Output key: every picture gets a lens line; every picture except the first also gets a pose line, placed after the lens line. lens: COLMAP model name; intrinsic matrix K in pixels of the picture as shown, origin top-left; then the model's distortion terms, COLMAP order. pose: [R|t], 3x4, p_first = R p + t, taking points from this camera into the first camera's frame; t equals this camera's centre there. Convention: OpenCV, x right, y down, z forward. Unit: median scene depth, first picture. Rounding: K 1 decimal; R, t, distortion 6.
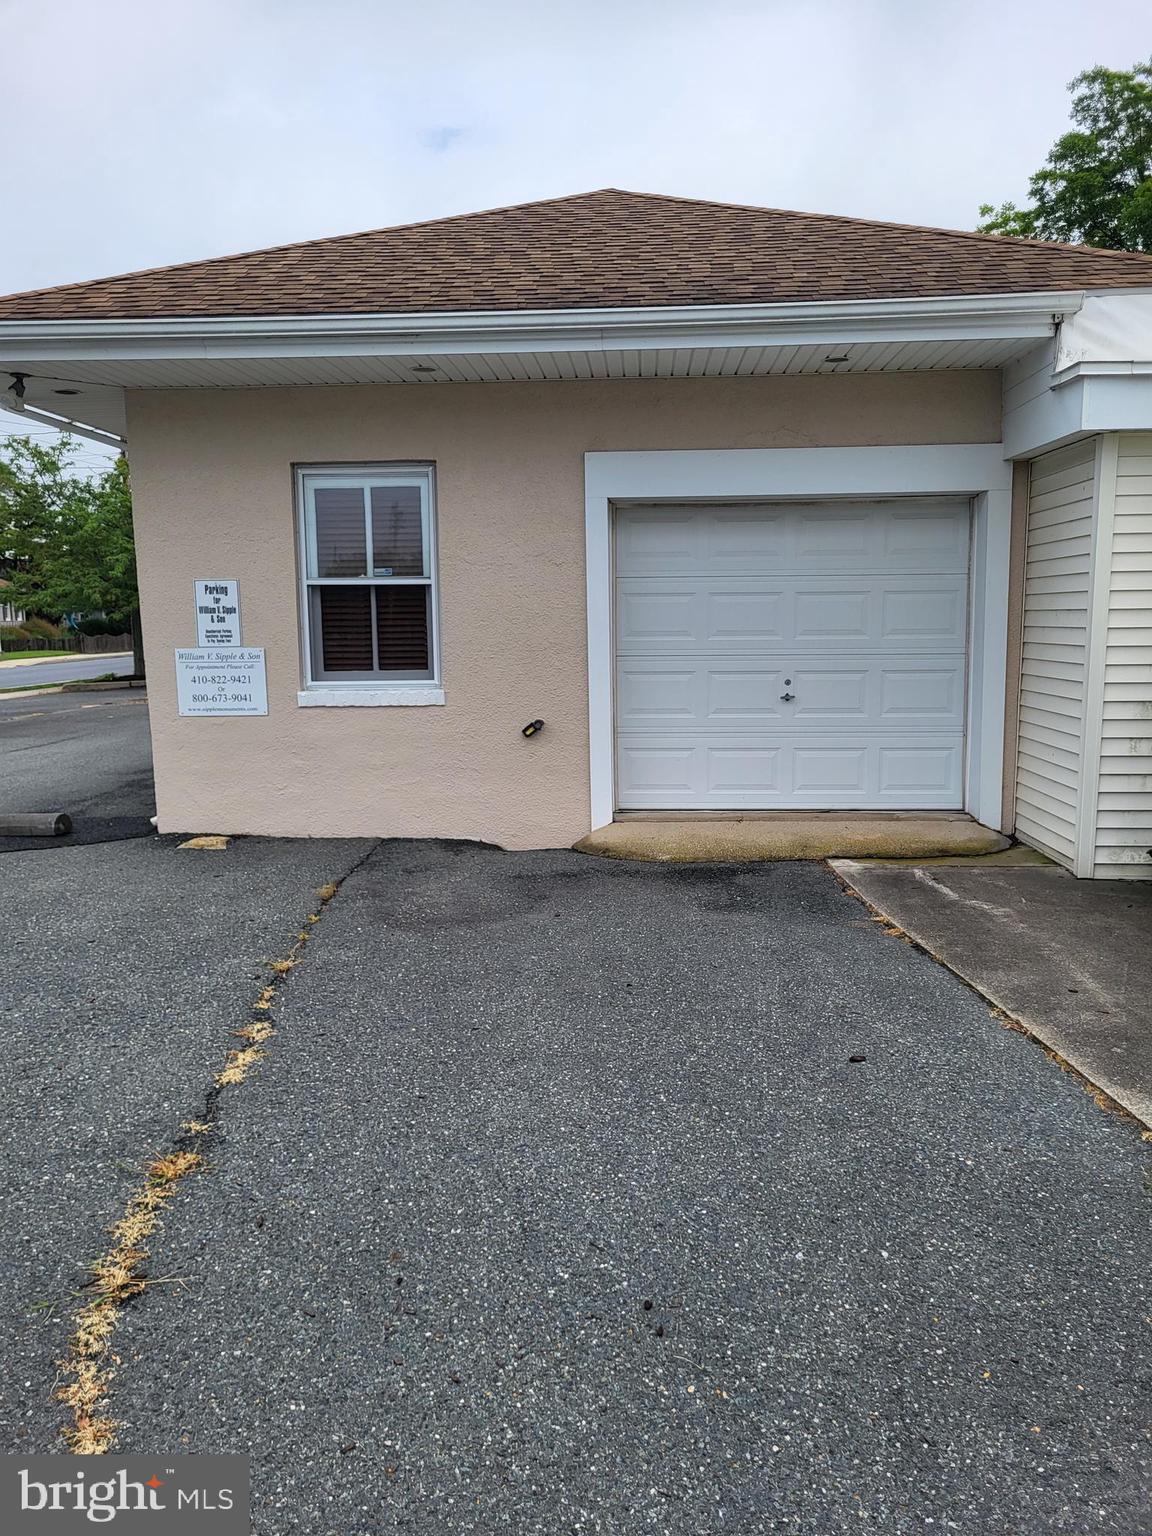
lens RADIAL K [[1205.3, 0, 545.8], [0, 1205.3, 765.1], [0, 0, 1]] dist [0.012580, -0.011030]
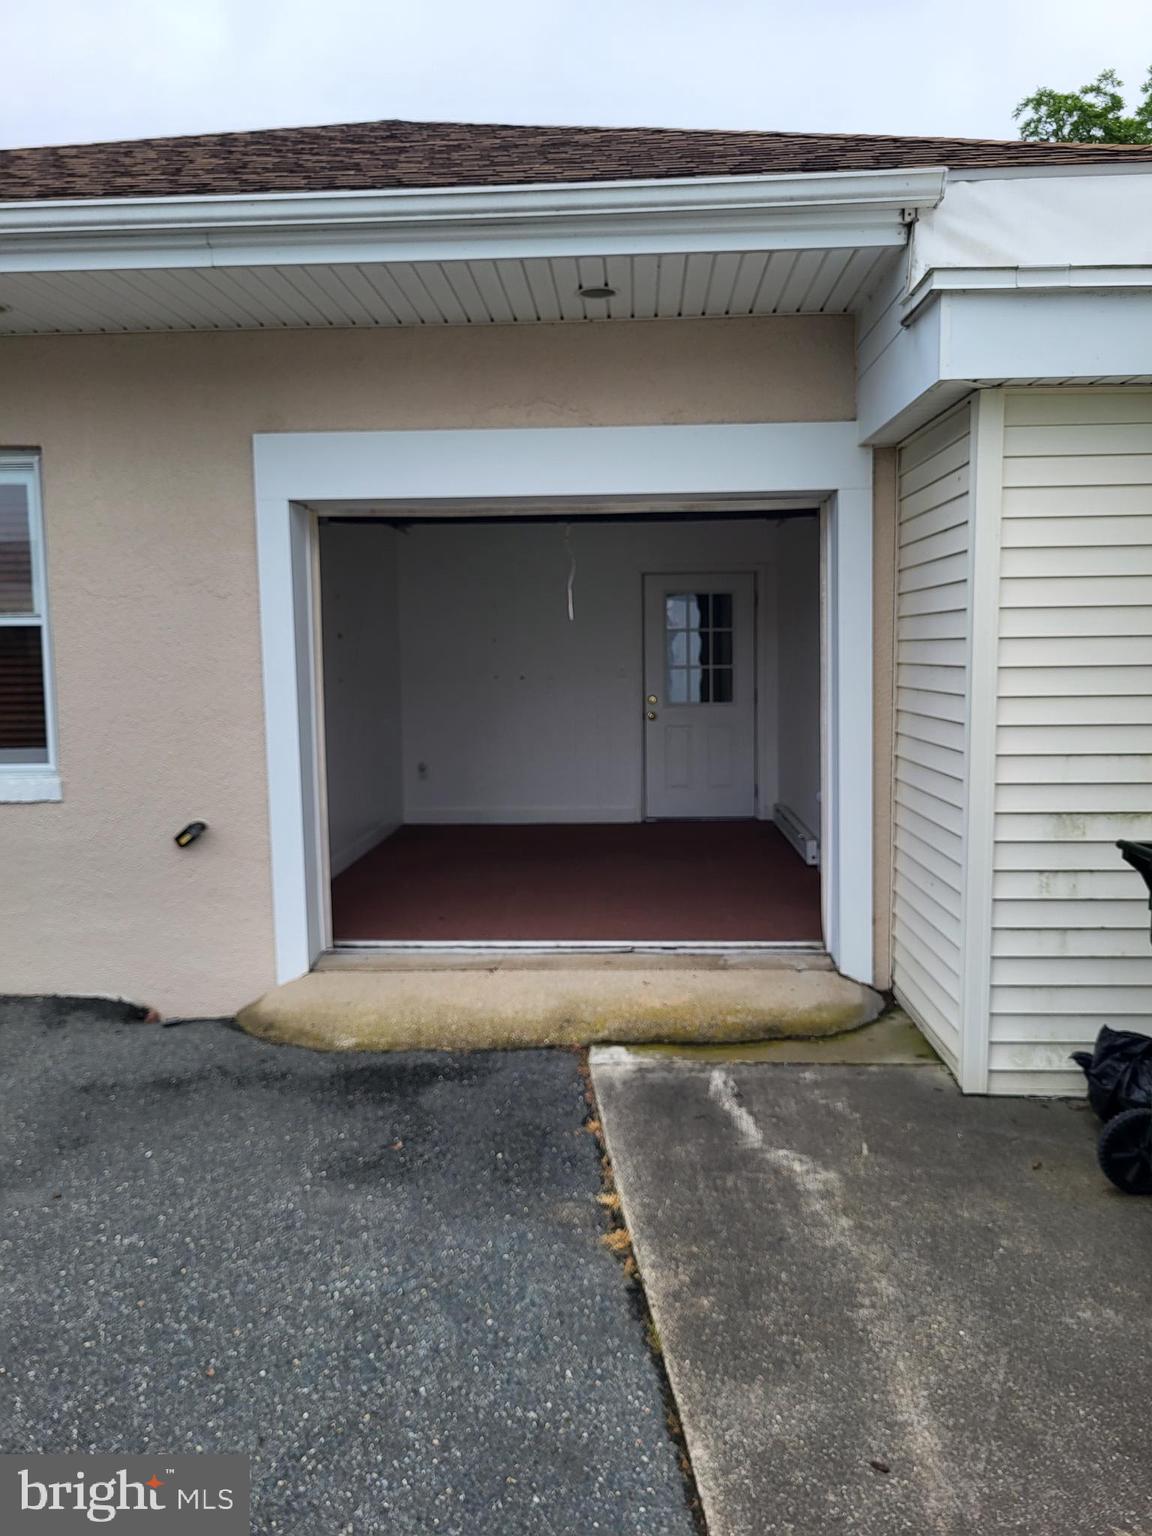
lens RADIAL K [[1169.8, 0, 575.9], [0, 1169.8, 725.7], [0, 0, 1]] dist [0.006613, -0.009557]
pose [[0.999900, -0.002406, 0.013919, 0.235434], [0.003157, 0.998527, -0.054174, -0.065645], [-0.013768, 0.054212, 0.998435, 0.393316]]
